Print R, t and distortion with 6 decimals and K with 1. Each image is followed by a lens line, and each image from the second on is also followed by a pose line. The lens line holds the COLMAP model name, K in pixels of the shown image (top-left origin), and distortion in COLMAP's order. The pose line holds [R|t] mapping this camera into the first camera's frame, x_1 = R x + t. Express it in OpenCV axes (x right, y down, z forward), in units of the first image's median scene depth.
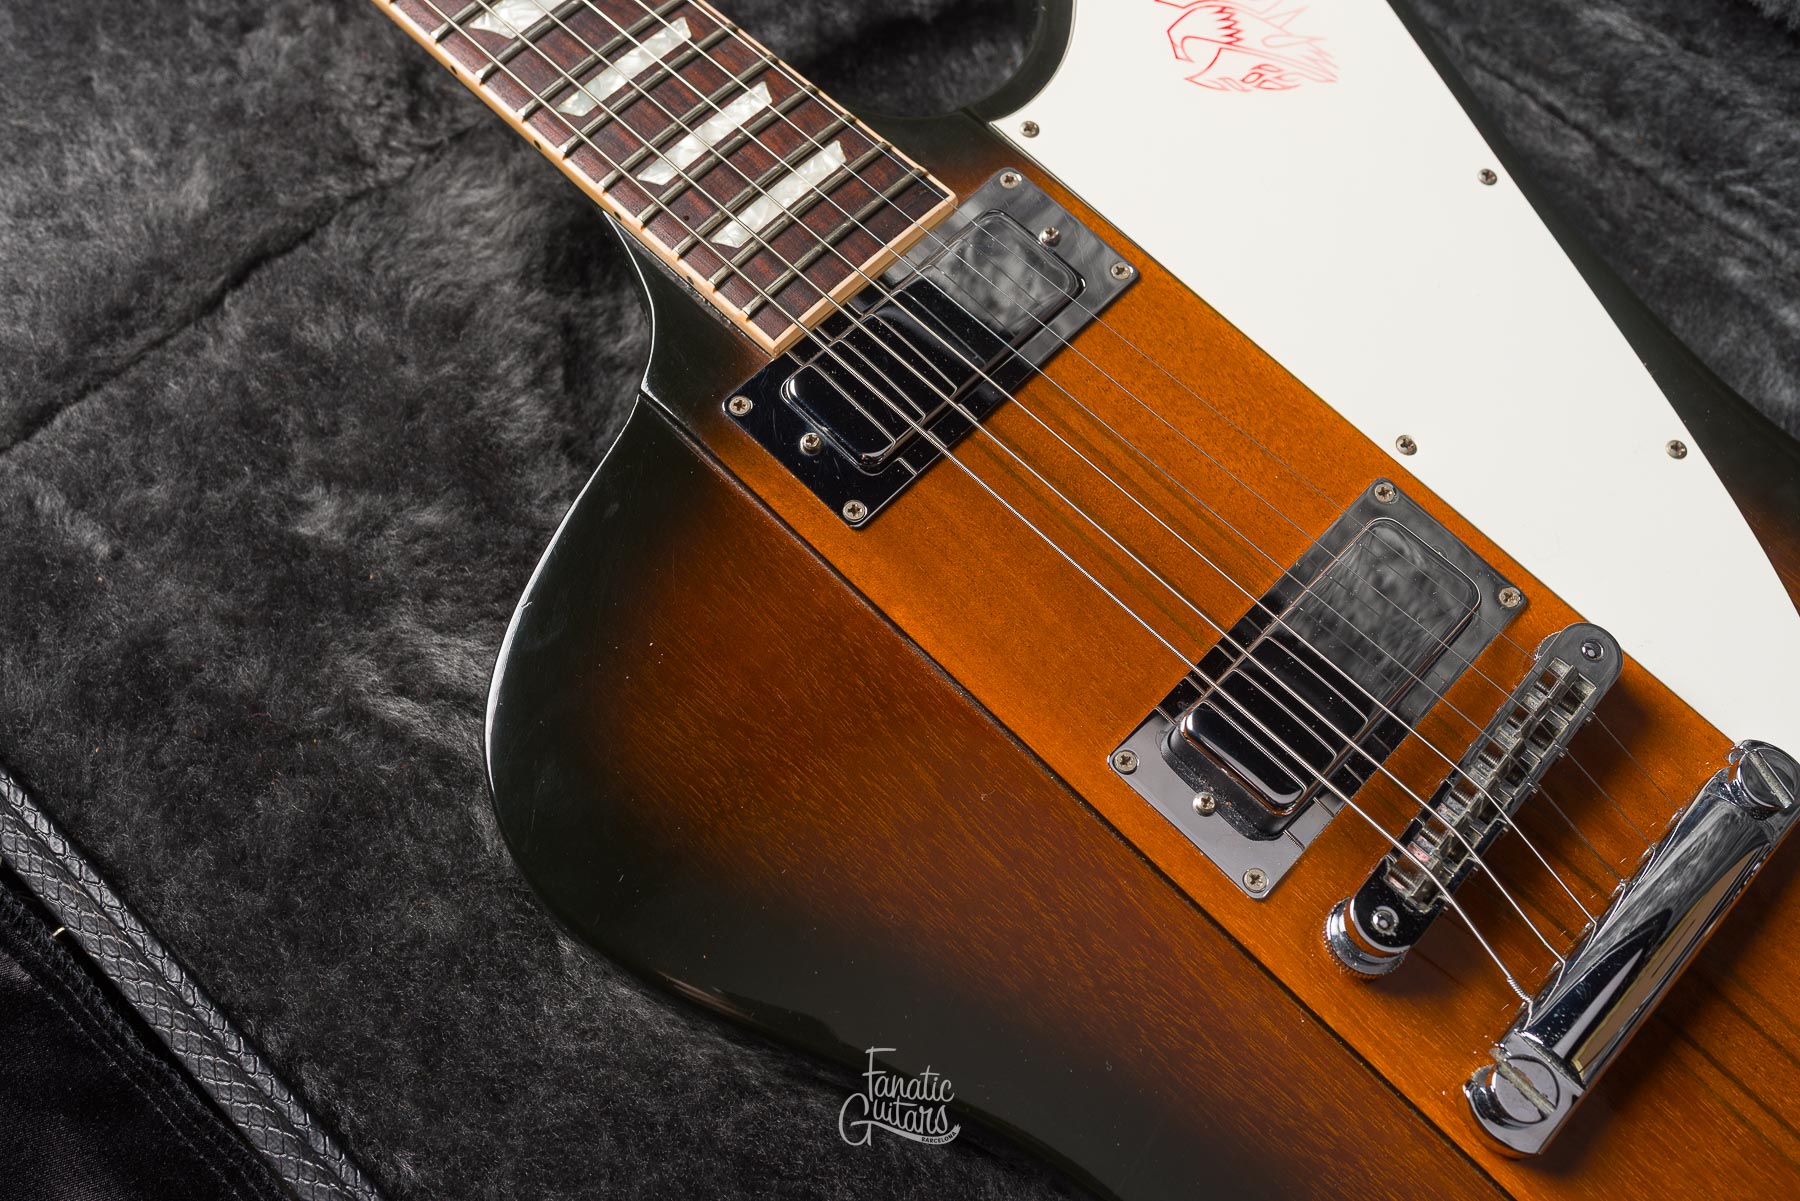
lens RADIAL K [[1782.1, 0, 902.5], [0, 1782.1, 593.3], [0, 0, 1]] dist [0.000326, 0.005330]
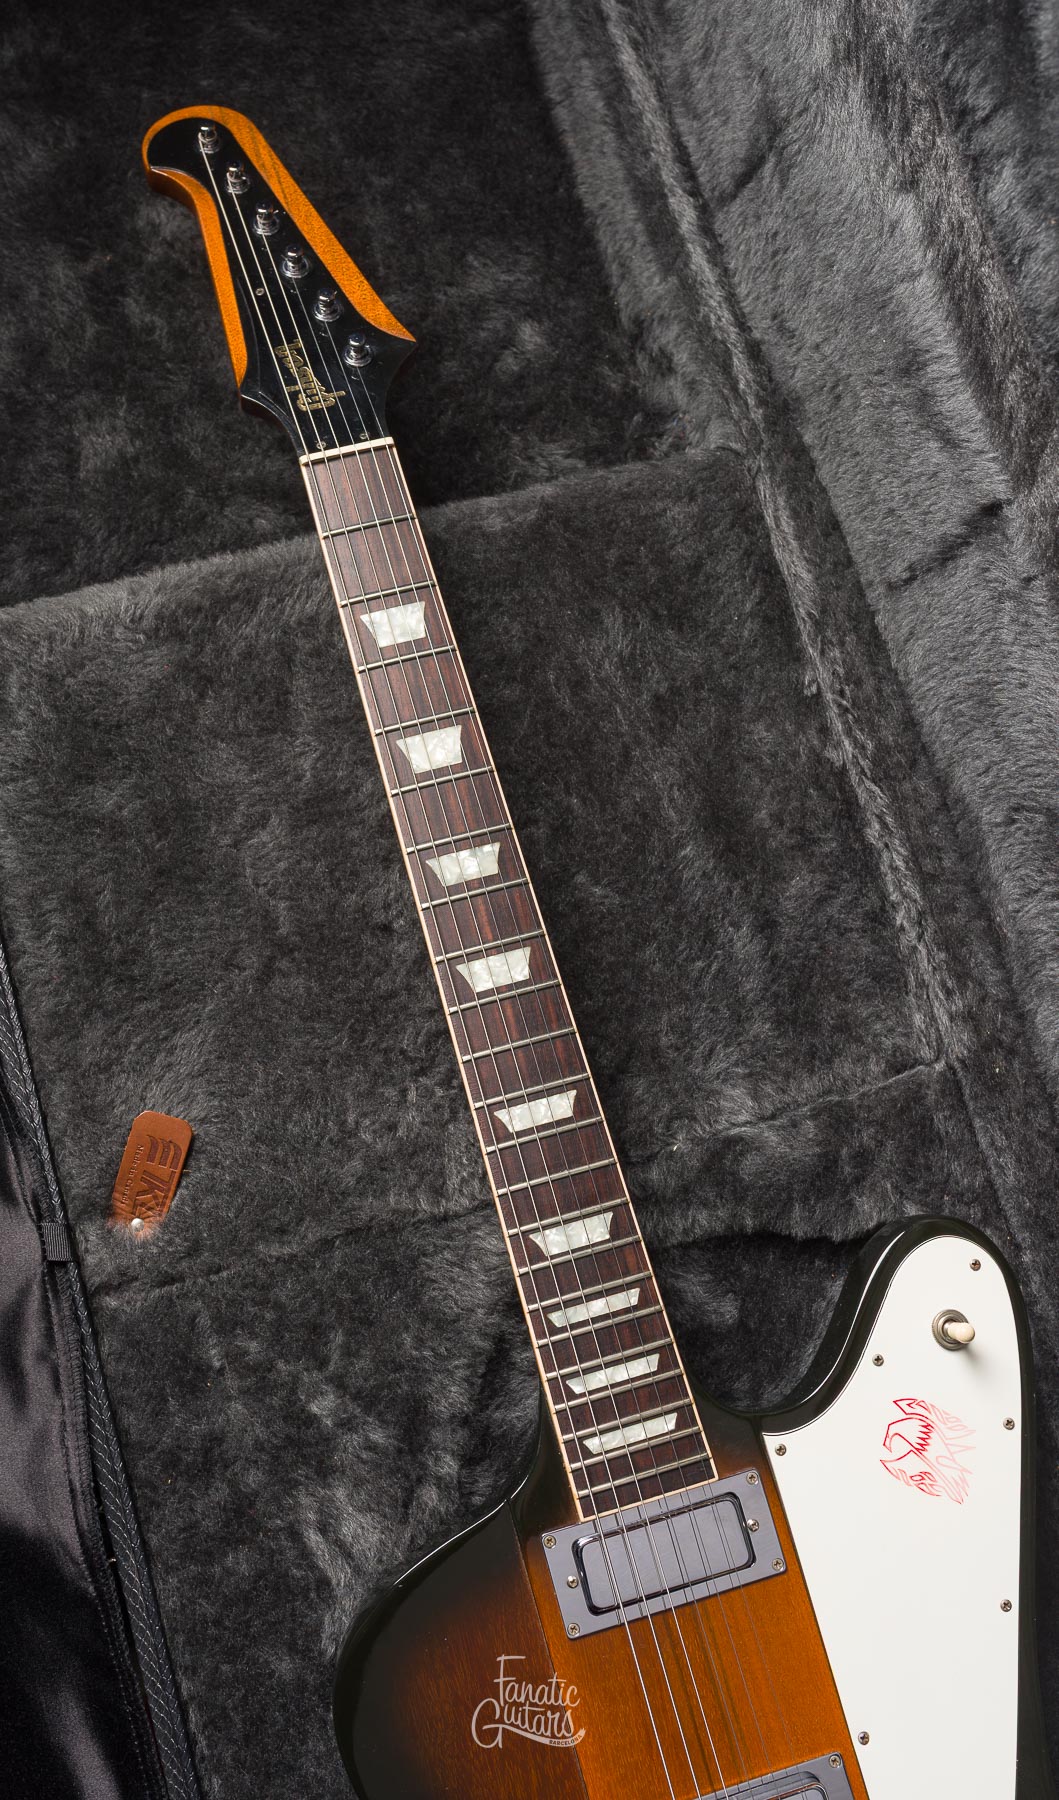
lens RADIAL K [[1793.1, 0, 438.6], [0, 1793.1, 867.3], [0, 0, 1]] dist [-0.007334, 0.027670]
pose [[0.860992, 0.498268, -0.102089, -0.302383], [-0.476415, 0.860351, 0.181177, -0.857988], [0.178107, -0.107355, 0.978137, -0.665733]]
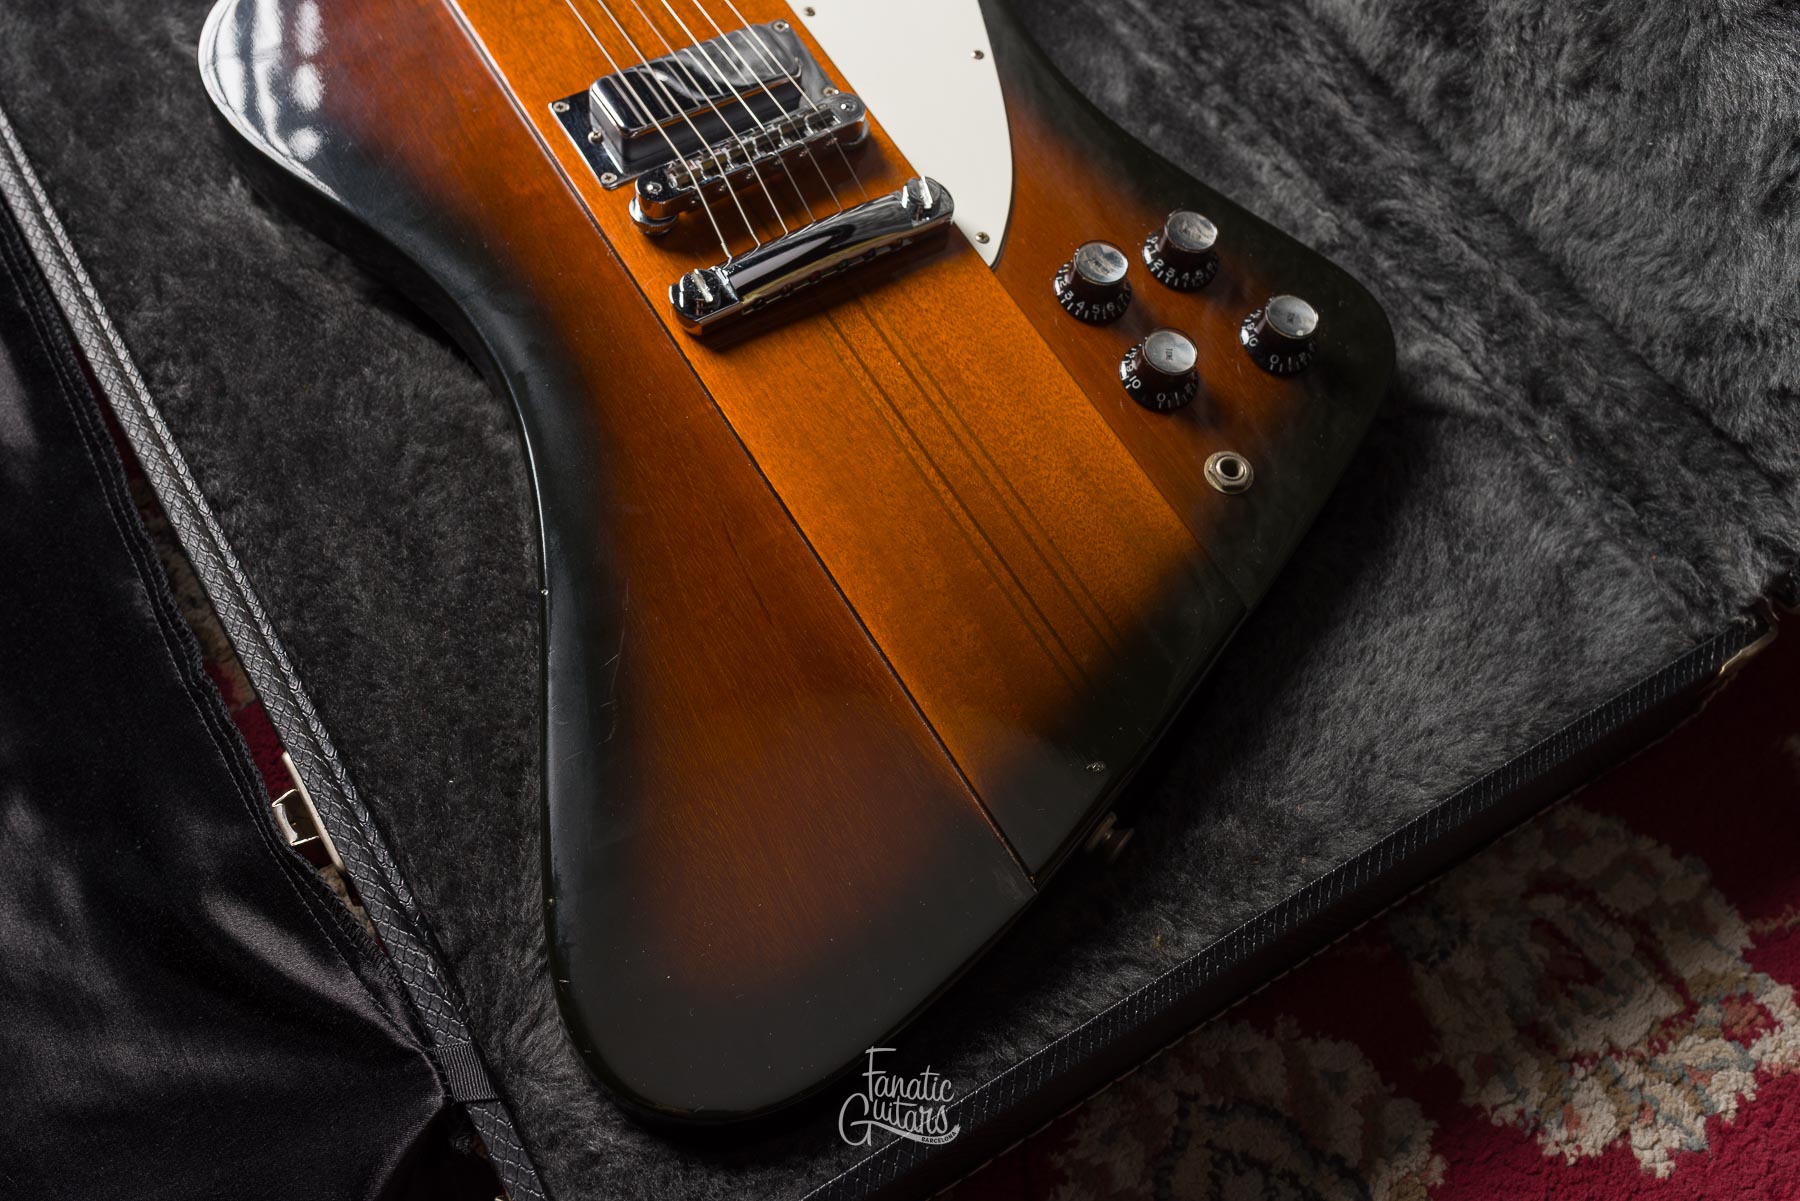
lens RADIAL K [[1747.1, 0, 898.8], [0, 1747.1, 598.4], [0, 0, 1]] dist [-0.000973, -0.003433]
pose [[0.969866, 0.228284, -0.085126, 0.554230], [-0.236307, 0.966465, -0.100522, 0.514282], [0.059324, 0.117609, 0.991286, -0.457597]]
